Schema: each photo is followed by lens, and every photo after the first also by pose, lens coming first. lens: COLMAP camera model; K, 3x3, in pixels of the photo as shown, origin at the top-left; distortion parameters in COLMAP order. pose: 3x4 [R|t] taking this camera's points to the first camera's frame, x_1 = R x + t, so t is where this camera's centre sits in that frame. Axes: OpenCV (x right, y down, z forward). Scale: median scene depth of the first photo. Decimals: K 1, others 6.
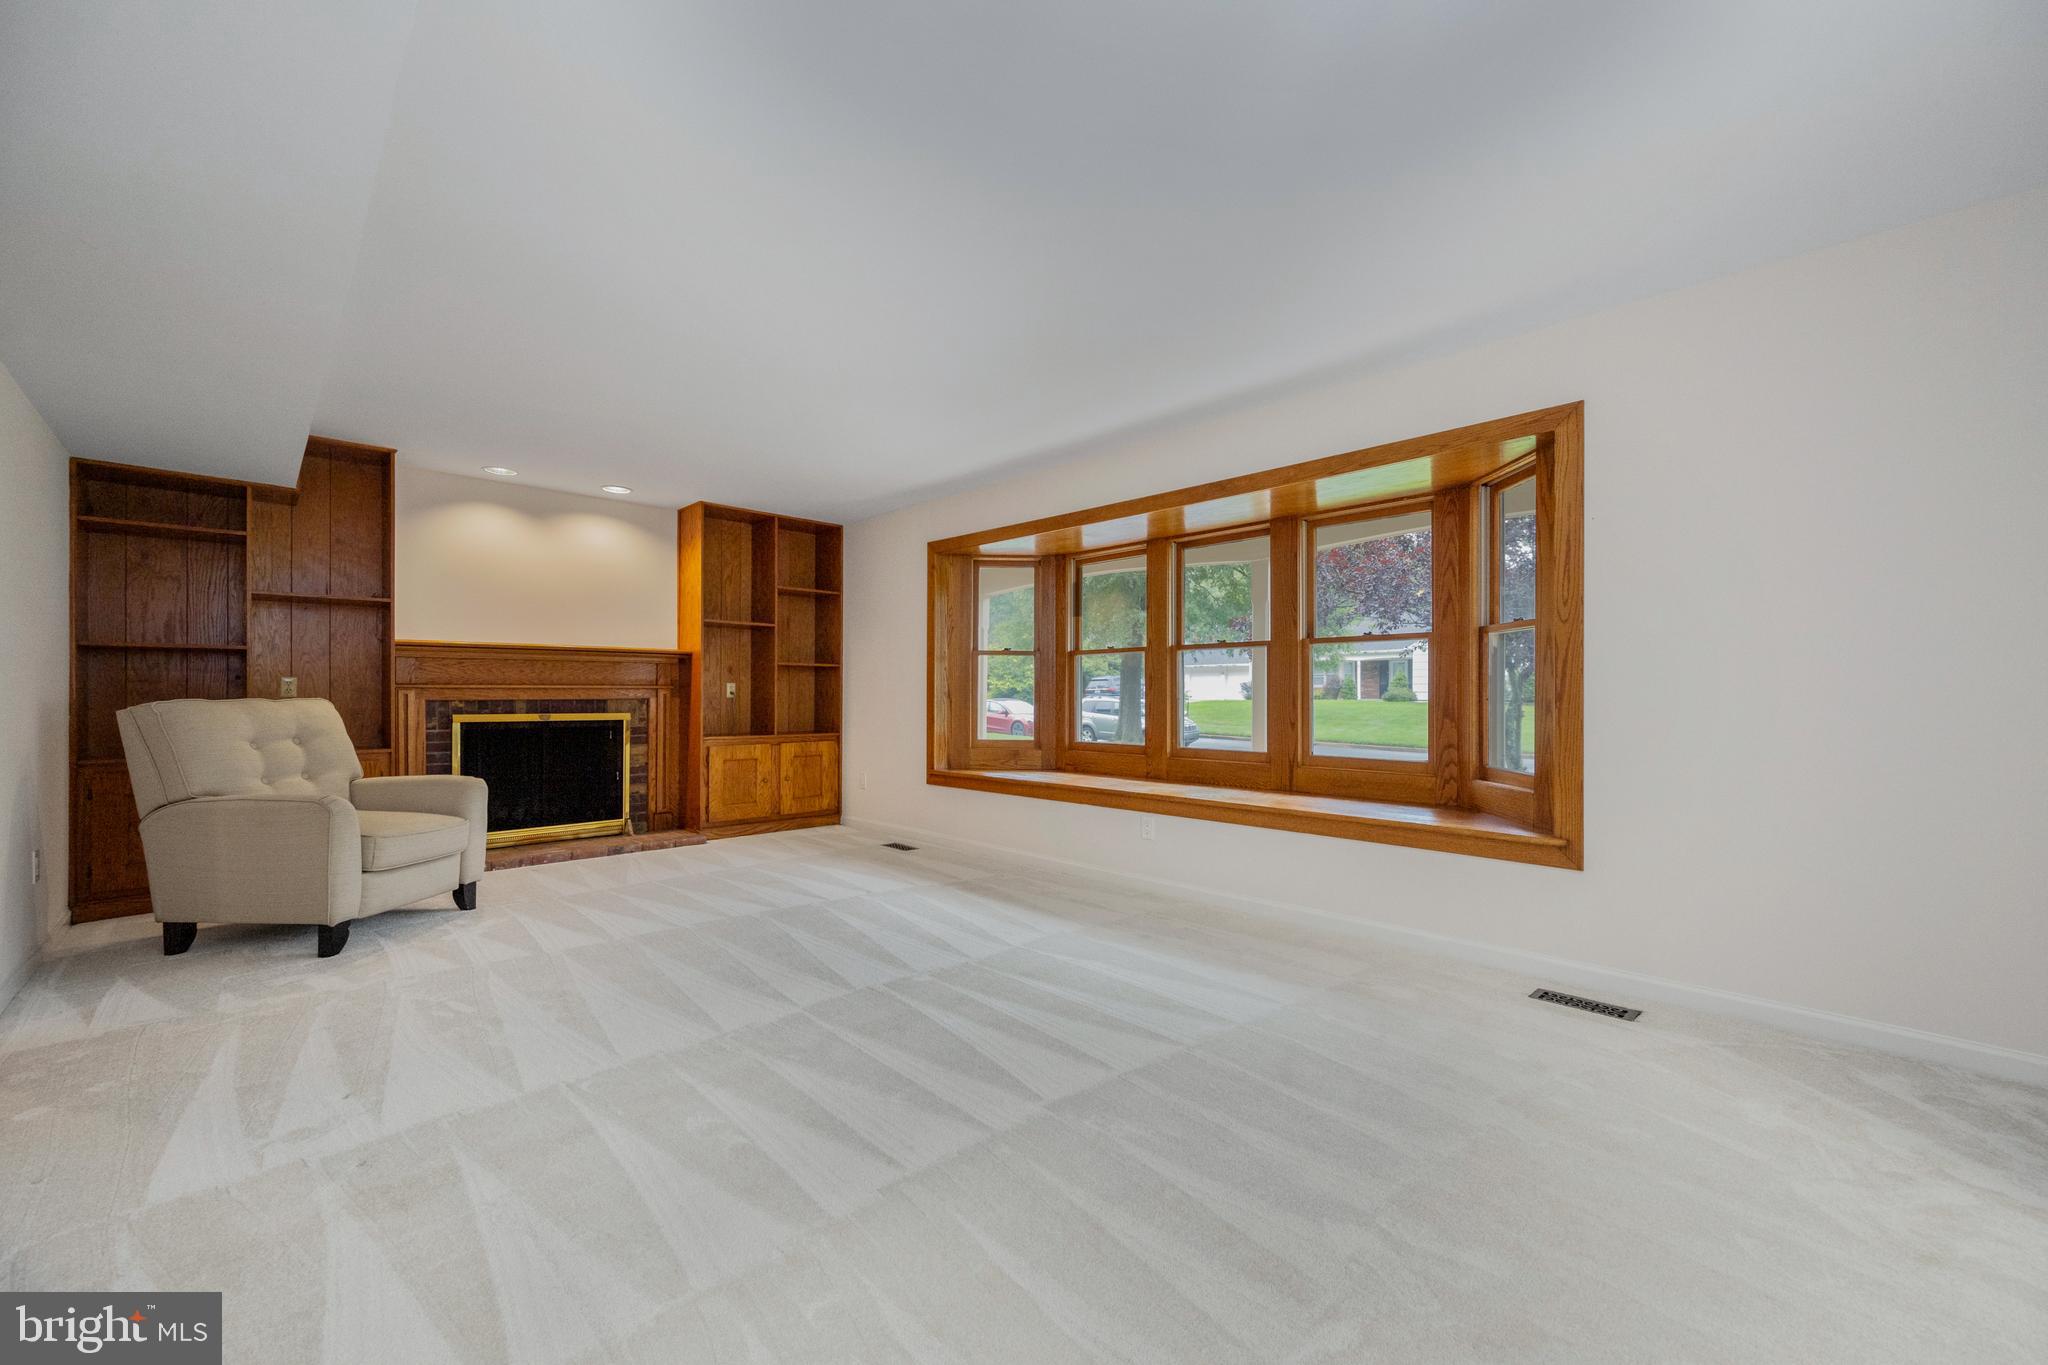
lens RADIAL K [[799.3, 0, 1021.5], [0, 799.3, 687.9], [0, 0, 1]] dist [-0.004876, -0.000030]
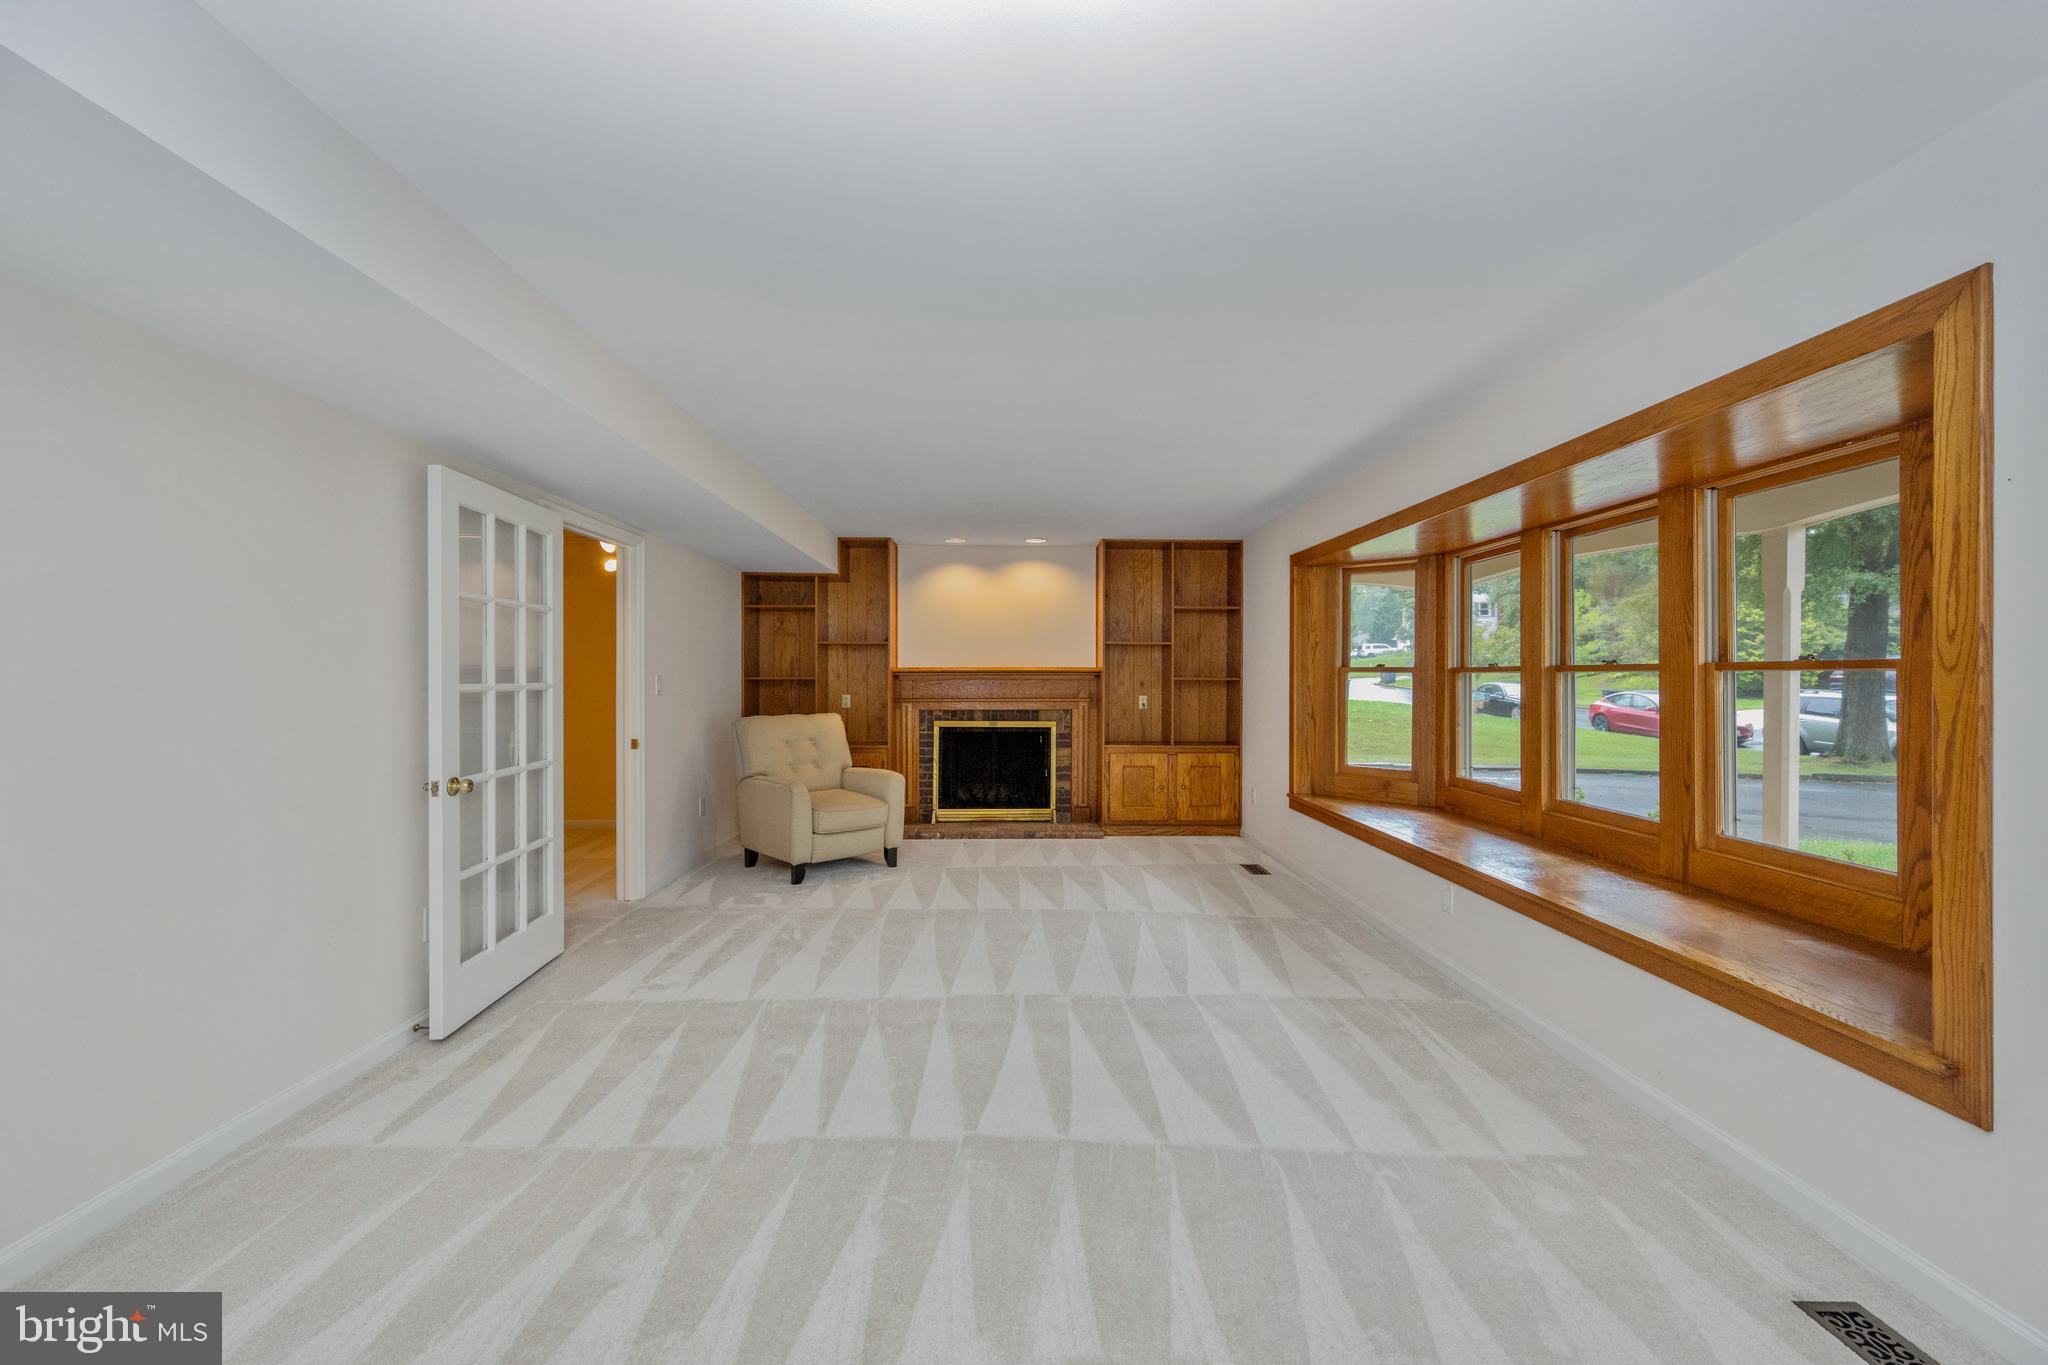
lens RADIAL K [[799.3, 0, 1020.0], [0, 799.3, 678.4], [0, 0, 1]] dist [-0.004876, -0.000030]
pose [[0.736702, 0.000538, -0.676217, 0.354103], [0.005974, 0.999955, 0.007304, -0.053073], [0.676191, -0.009421, 0.736666, 0.097041]]
